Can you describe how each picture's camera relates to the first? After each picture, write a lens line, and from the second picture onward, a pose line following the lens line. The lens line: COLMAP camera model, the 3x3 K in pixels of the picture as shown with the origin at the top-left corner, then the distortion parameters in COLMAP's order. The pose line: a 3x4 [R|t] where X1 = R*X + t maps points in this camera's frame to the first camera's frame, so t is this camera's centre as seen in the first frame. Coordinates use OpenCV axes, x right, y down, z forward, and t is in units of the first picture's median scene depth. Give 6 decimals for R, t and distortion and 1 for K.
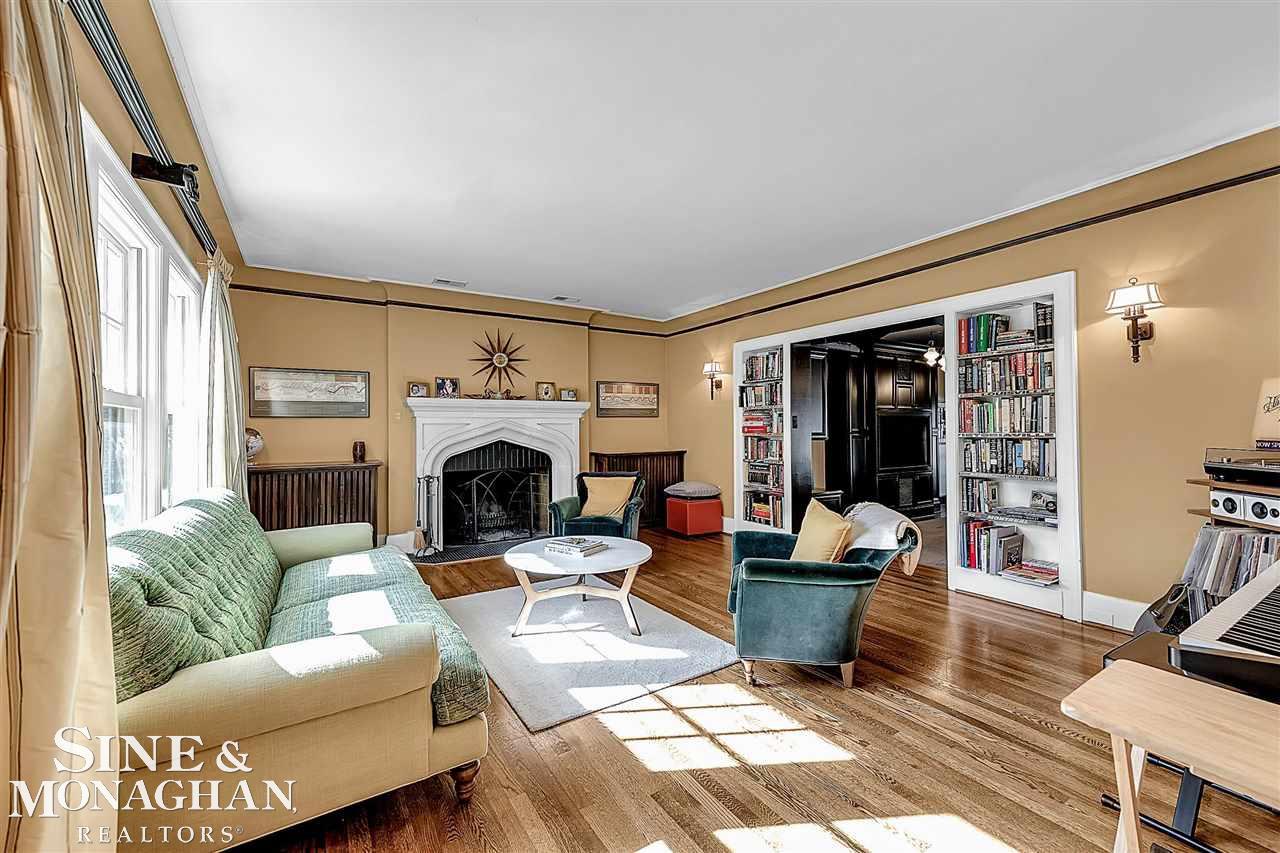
lens RADIAL K [[507.7, 0, 635.5], [0, 507.7, 419.8], [0, 0, 1]] dist [0.000193, -0.000013]
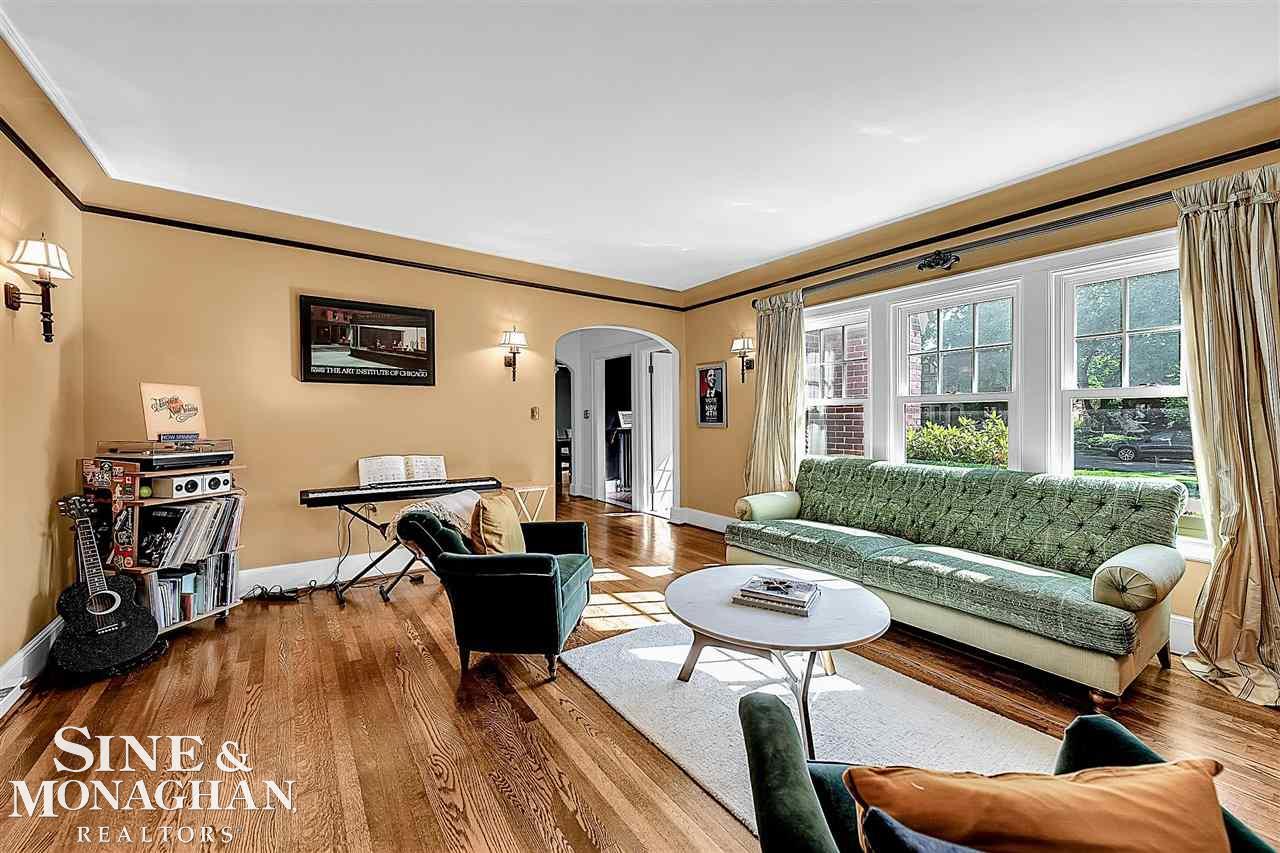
lens RADIAL K [[507.7, 0, 635.5], [0, 507.7, 419.8], [0, 0, 1]] dist [0.000193, -0.000013]
pose [[-0.999563, 0.002973, -0.029422, 0.131727], [0.003363, 0.999907, -0.013206, 0.027564], [0.029380, -0.013300, -0.999480, 2.304305]]
